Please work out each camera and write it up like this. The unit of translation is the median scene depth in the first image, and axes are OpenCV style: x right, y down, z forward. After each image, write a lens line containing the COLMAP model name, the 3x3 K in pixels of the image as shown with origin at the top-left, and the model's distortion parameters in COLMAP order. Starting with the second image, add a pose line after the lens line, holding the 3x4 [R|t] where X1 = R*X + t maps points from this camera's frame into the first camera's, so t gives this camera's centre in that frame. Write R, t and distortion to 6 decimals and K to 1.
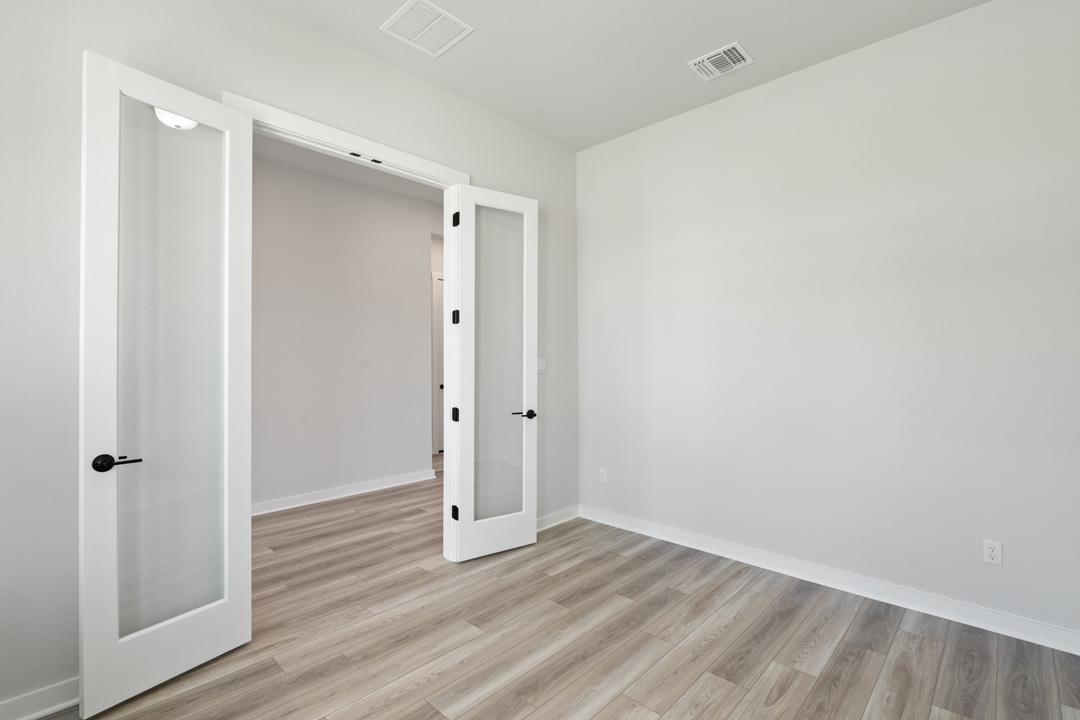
lens RADIAL K [[496.5, 0, 538.9], [0, 496.5, 361.1], [0, 0, 1]] dist [-0.001776, -0.002712]
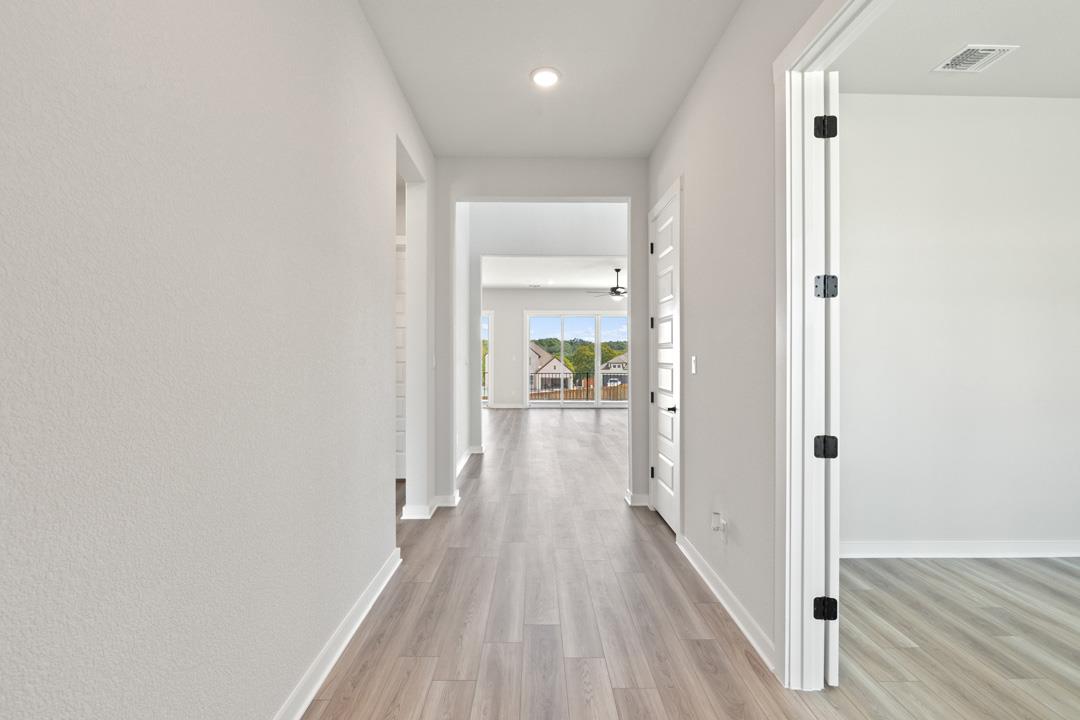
lens RADIAL K [[496.5, 0, 513.8], [0, 496.5, 356.9], [0, 0, 1]] dist [-0.001776, -0.002712]
pose [[0.722923, -0.003667, 0.690919, -0.989134], [0.004571, 0.999989, 0.000525, -0.011296], [-0.690913, 0.002779, 0.722932, 0.933137]]
